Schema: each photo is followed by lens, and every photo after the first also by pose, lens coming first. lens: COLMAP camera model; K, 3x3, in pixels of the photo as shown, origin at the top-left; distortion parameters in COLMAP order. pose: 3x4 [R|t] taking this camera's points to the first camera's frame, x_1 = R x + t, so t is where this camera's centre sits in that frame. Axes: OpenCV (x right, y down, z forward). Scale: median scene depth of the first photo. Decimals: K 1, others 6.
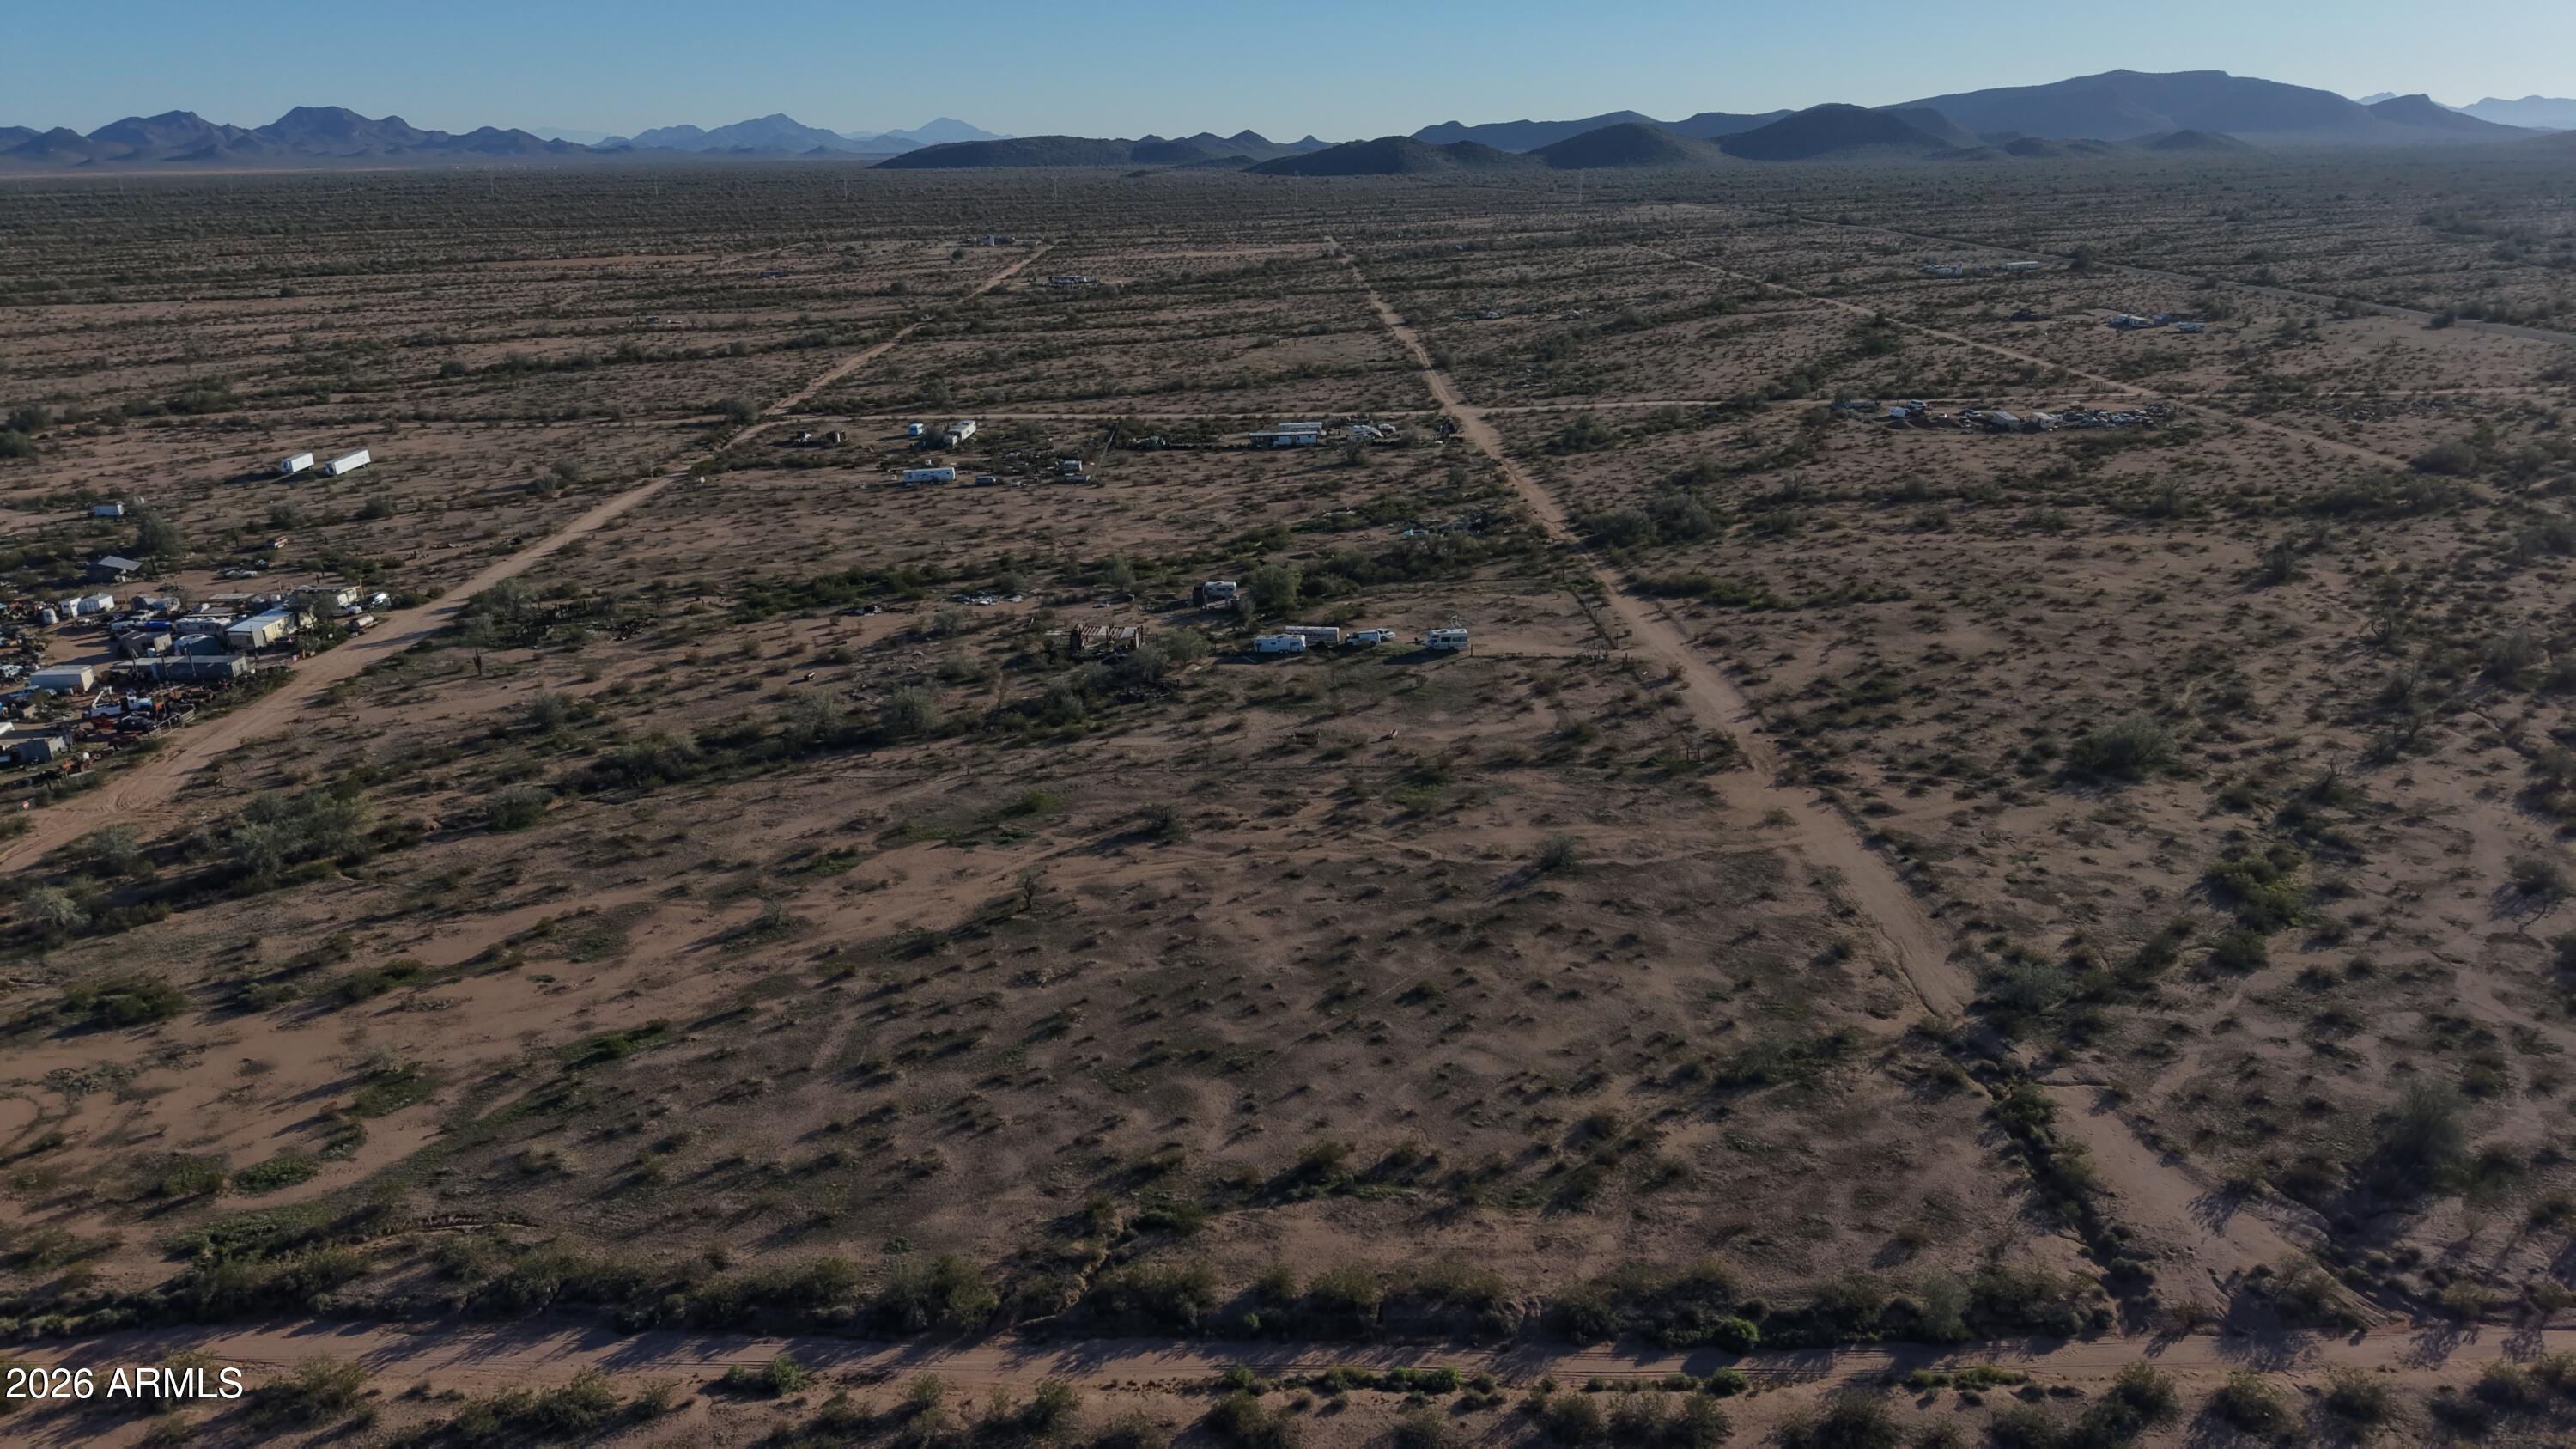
lens RADIAL K [[1715.5, 0, 1283.4], [0, 1715.5, 720.1], [0, 0, 1]] dist [0.035459, -0.040998]
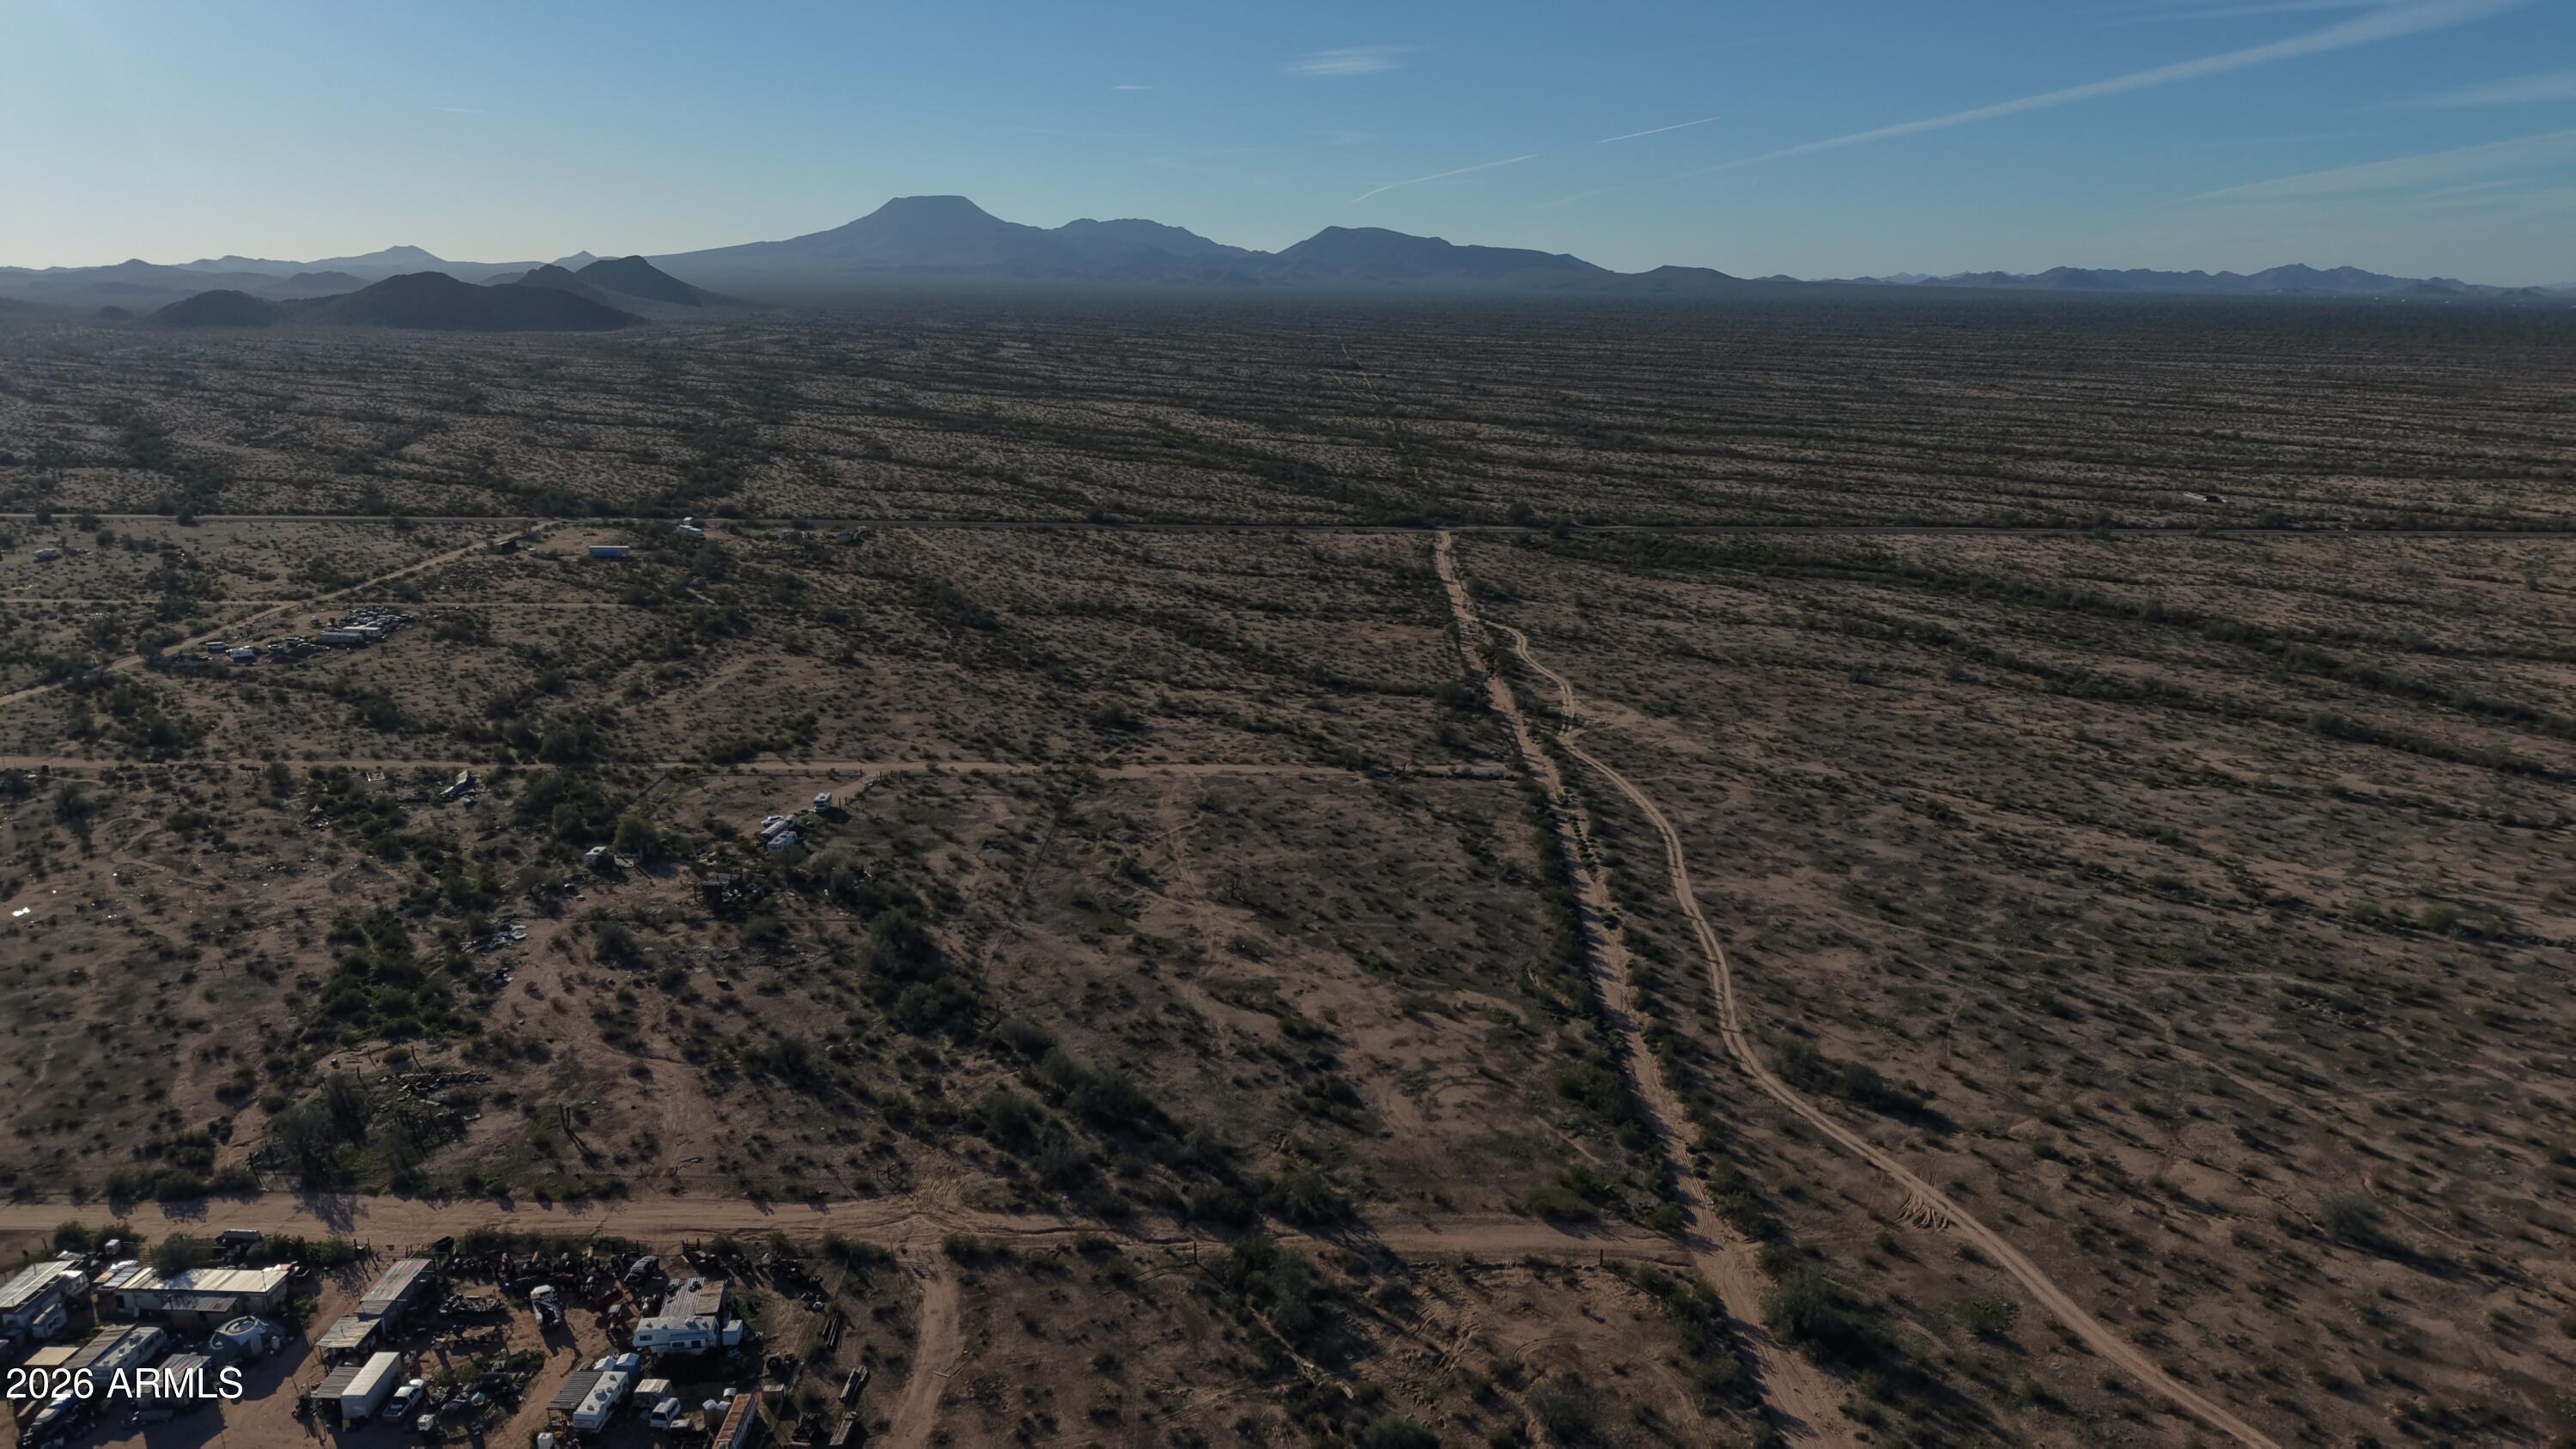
lens RADIAL K [[1715.5, 0, 1283.5], [0, 1715.5, 717.2], [0, 0, 1]] dist [0.035459, -0.040998]
pose [[0.036463, -0.237105, 0.970800, -1.528952], [0.314711, 0.924741, 0.214035, -0.360941], [-0.948487, 0.297717, 0.108339, 0.558271]]
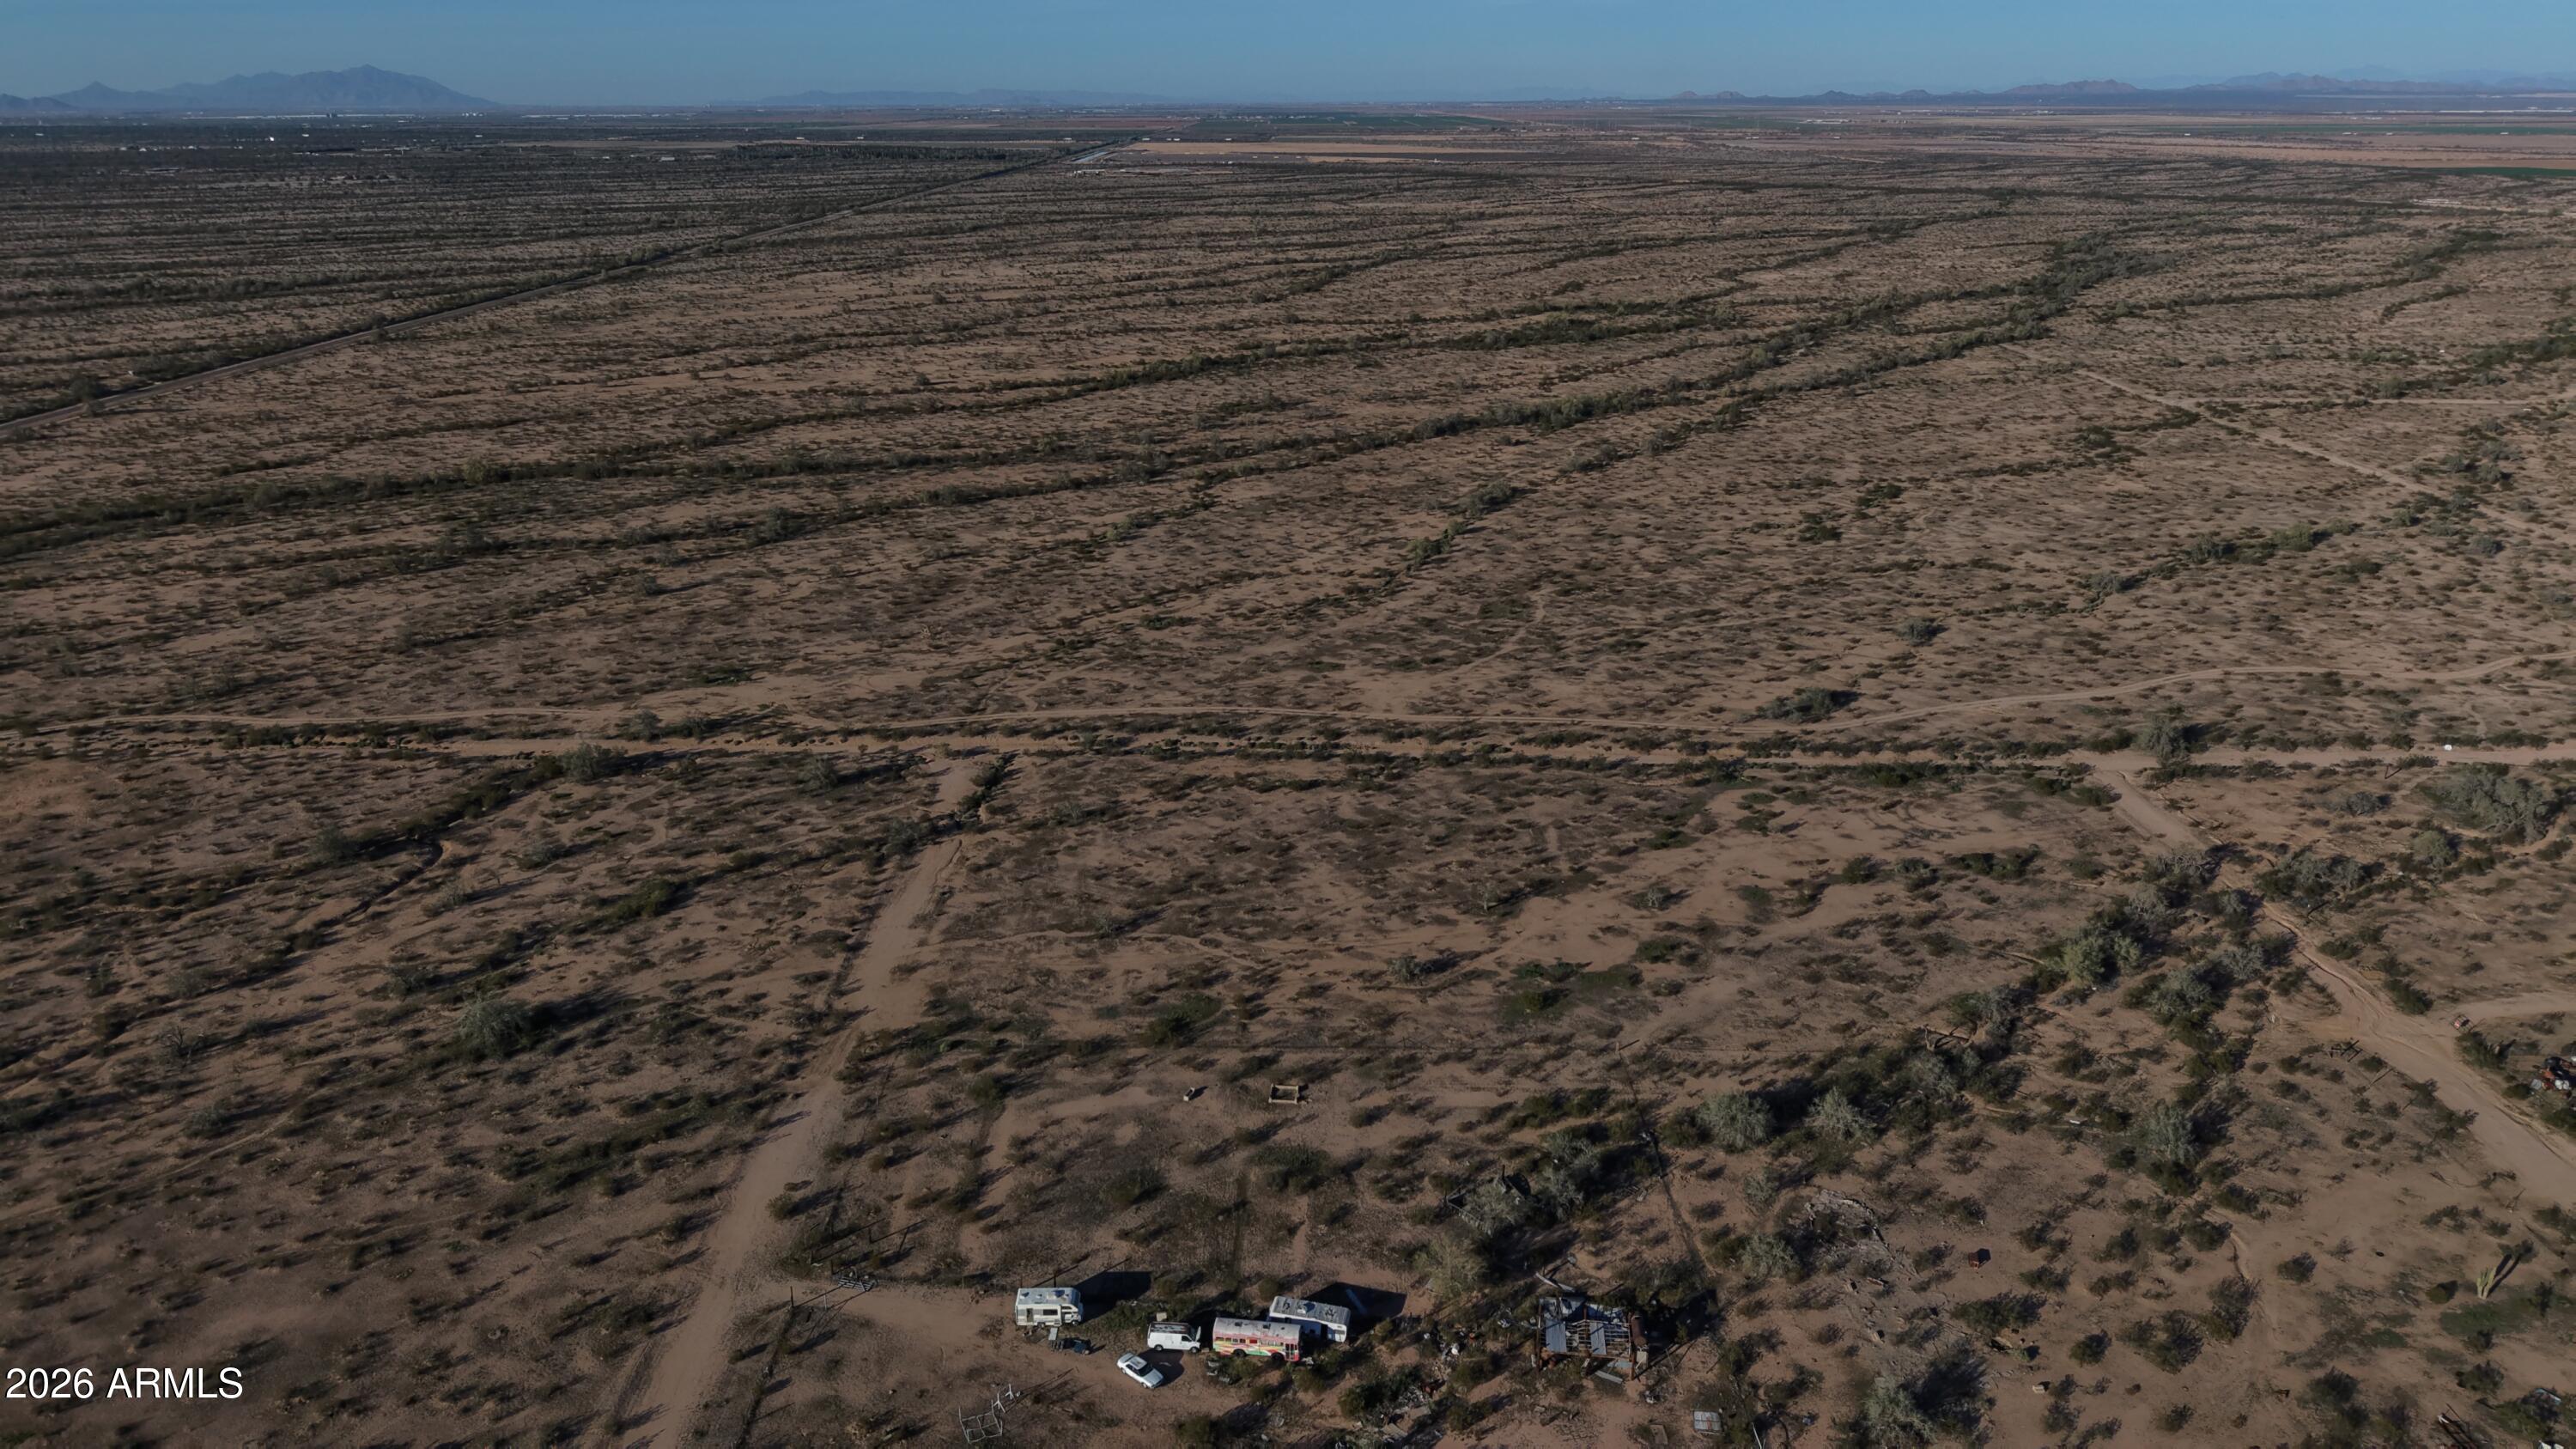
lens RADIAL K [[1715.5, 0, 1284.8], [0, 1715.5, 718.0], [0, 0, 1]] dist [0.035459, -0.040998]
pose [[-0.999672, 0.002099, 0.025535, -0.010931], [0.017464, 0.785054, 0.619181, -0.752521], [-0.018747, 0.619424, -0.784833, 1.660636]]
